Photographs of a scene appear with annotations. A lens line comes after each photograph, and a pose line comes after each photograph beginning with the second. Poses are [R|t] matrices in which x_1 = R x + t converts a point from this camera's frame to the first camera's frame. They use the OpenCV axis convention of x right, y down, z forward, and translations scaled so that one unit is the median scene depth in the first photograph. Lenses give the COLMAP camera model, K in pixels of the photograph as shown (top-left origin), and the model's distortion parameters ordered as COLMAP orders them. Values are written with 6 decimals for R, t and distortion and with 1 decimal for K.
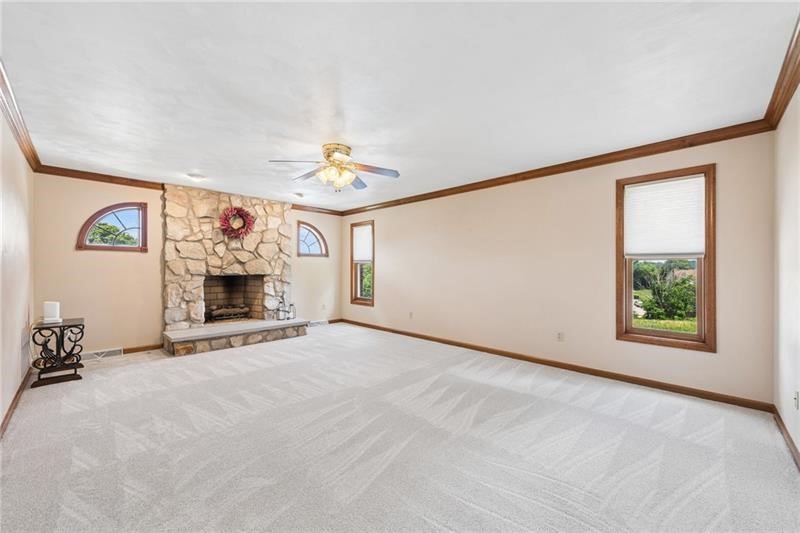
lens RADIAL K [[313.6, 0, 405.4], [0, 313.6, 269.1], [0, 0, 1]] dist [0.001732, 0.000005]
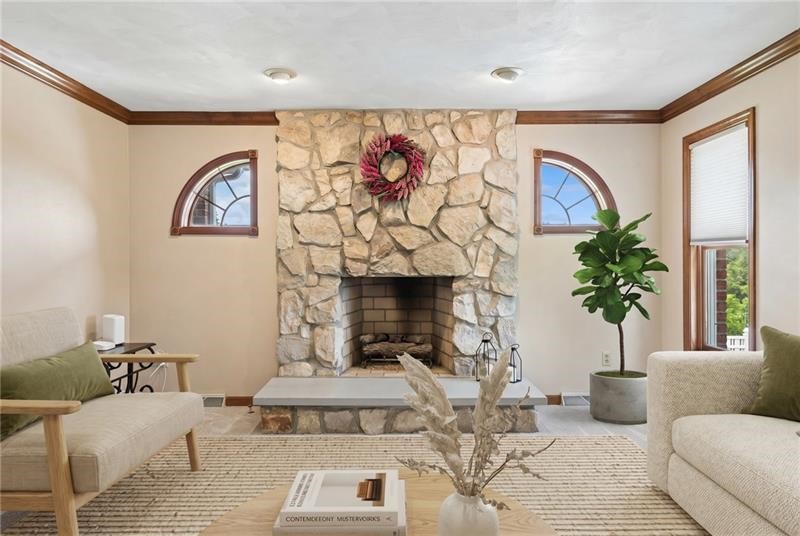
lens RADIAL K [[489.3, 0, 398.6], [0, 489.3, 262.8], [0, 0, 1]] dist [0.022551, -0.001935]
pose [[0.693916, -0.002536, -0.720052, 0.007602], [0.001750, 0.999997, -0.001835, -0.000901], [0.720054, 0.000013, 0.693918, 0.474869]]
